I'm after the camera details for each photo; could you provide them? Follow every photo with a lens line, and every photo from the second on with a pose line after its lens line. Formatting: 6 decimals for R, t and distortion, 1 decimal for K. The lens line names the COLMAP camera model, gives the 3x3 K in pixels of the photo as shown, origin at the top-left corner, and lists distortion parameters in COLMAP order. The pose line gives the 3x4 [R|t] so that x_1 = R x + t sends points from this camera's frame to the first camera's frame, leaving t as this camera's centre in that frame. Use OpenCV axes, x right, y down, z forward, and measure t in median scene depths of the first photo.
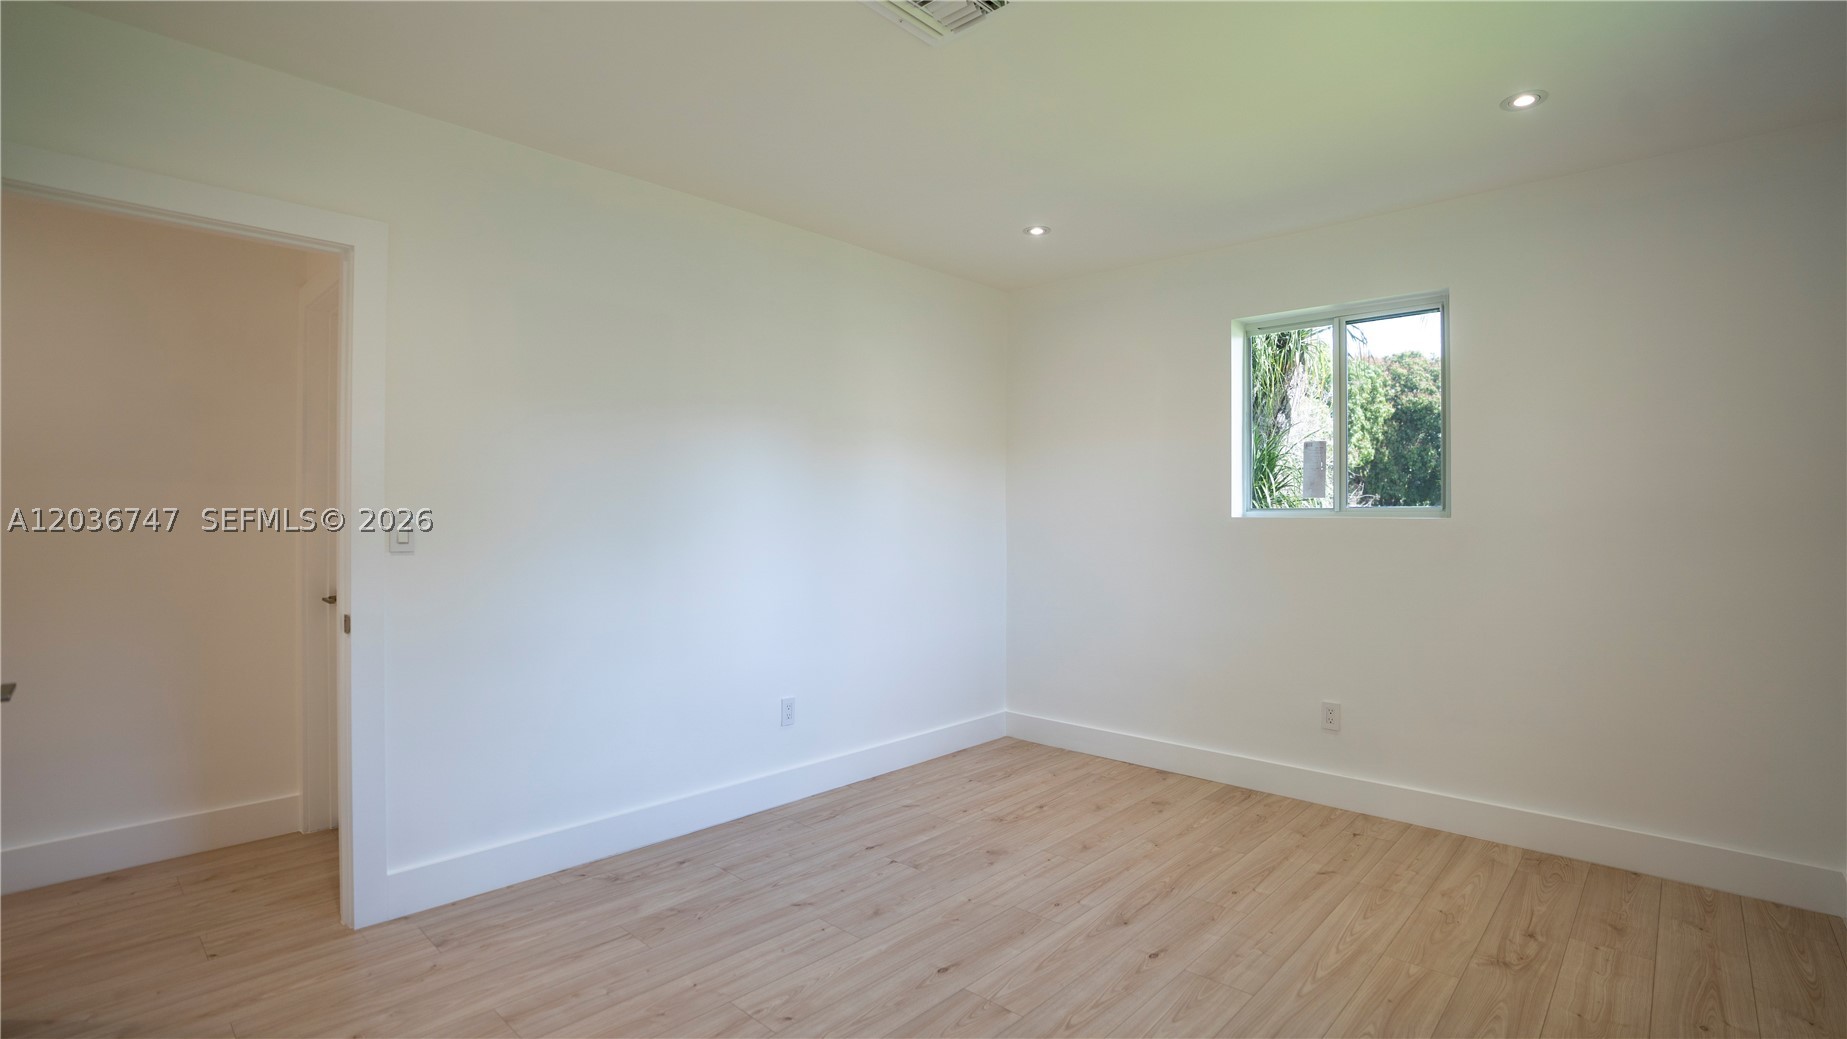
lens RADIAL K [[855.8, 0, 928.4], [0, 855.8, 520.7], [0, 0, 1]] dist [-0.060125, 0.020242]
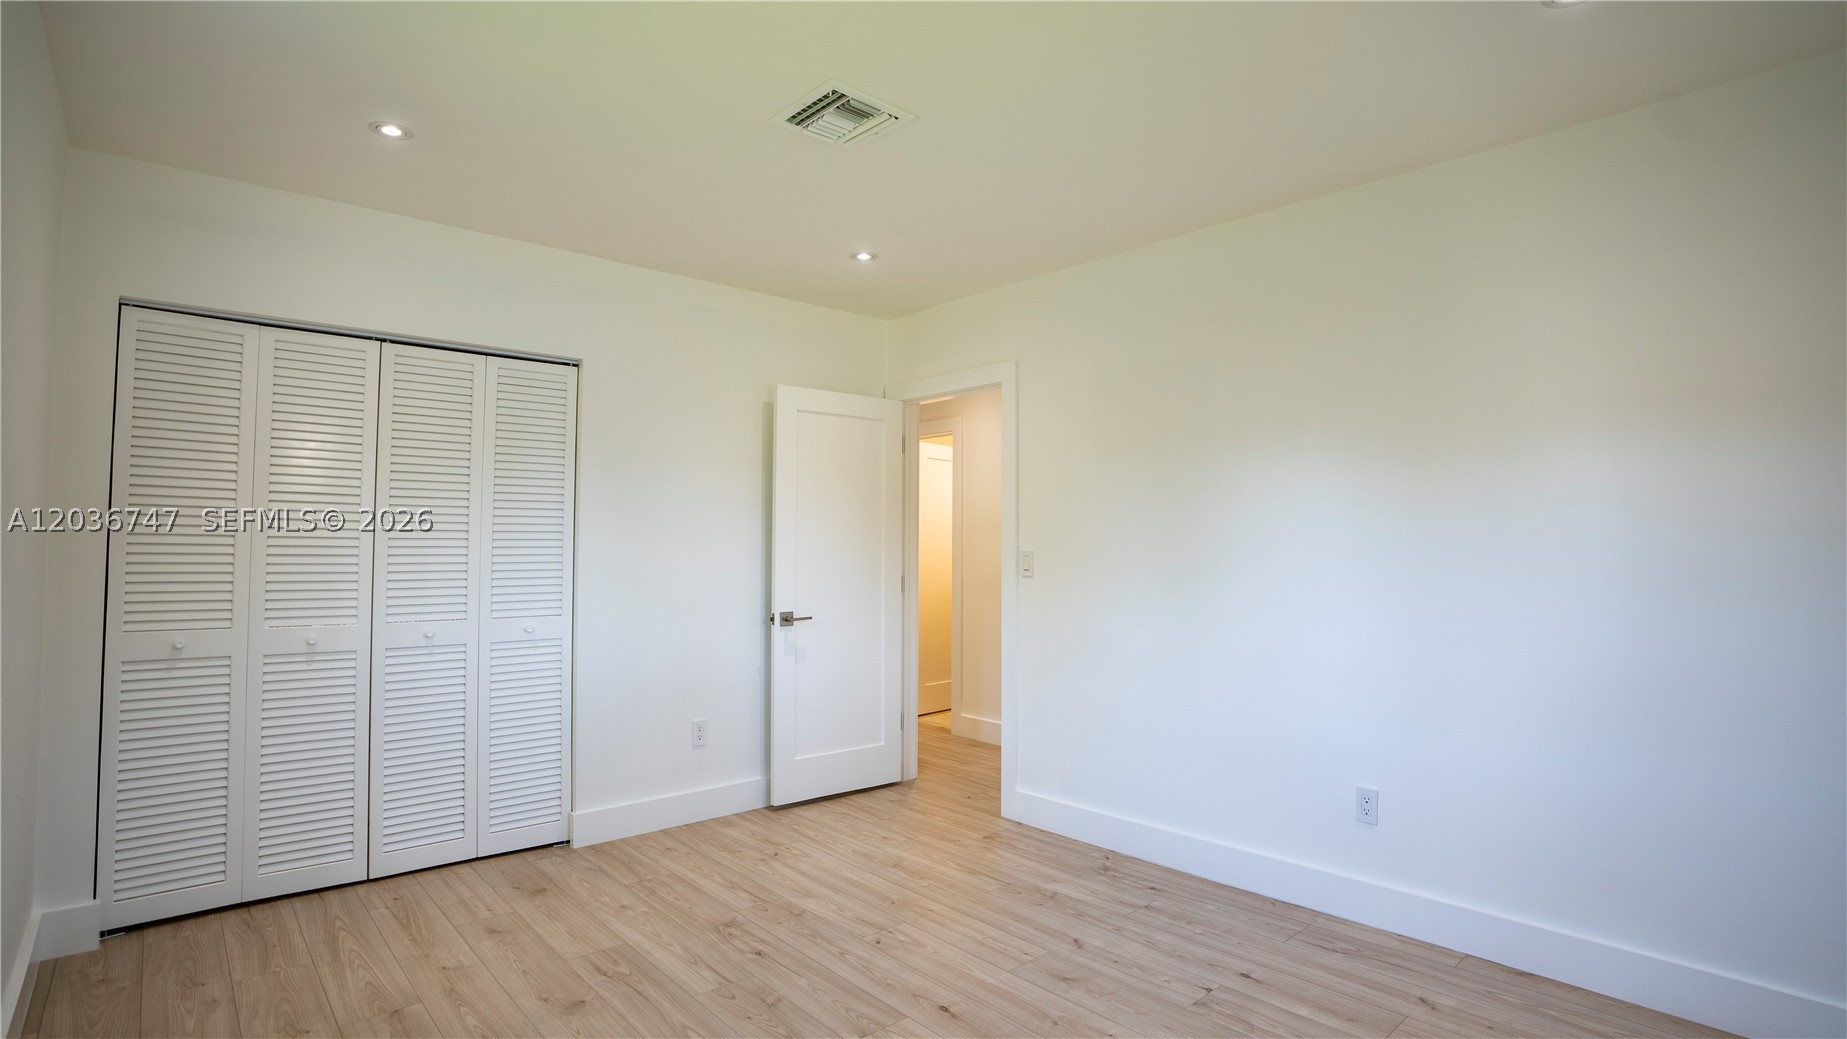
lens RADIAL K [[855.8, 0, 922.2], [0, 855.8, 520.1], [0, 0, 1]] dist [-0.060125, 0.020242]
pose [[-0.081564, -0.039584, -0.995882, 0.895361], [-0.007240, 0.999208, -0.039123, -0.009782], [0.996642, 0.004019, -0.081786, 0.903776]]
